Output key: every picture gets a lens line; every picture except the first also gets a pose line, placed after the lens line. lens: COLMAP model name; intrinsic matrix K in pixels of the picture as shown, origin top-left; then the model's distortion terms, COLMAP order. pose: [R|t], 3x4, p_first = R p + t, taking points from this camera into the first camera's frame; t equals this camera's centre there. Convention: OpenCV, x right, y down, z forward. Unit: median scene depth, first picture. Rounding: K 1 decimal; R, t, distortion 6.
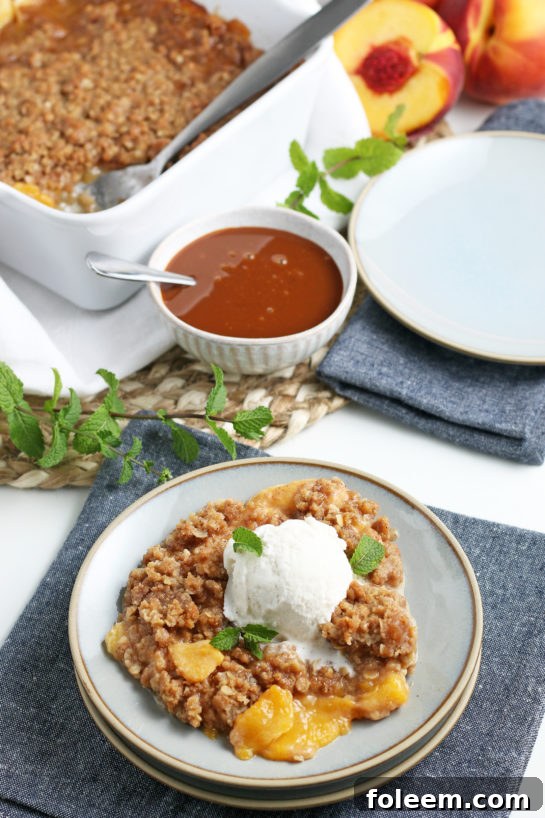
lens RADIAL K [[2063.4, 0, 268.2], [0, 2063.4, 336.3], [0, 0, 1]] dist [-0.024357, 0.000000]
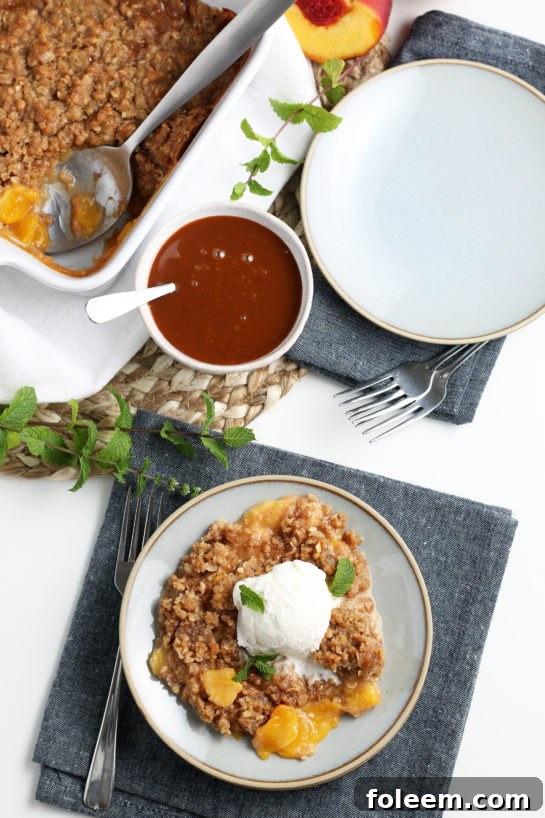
lens RADIAL K [[2063.4, 0, 274.3], [0, 2063.4, 409.9], [0, 0, 1]] dist [-0.024357, 0.000000]
pose [[0.995584, -0.091081, 0.022750, -0.014837], [0.062694, 0.825421, 0.561025, -0.736539], [-0.069877, -0.557121, 0.827486, -0.012671]]
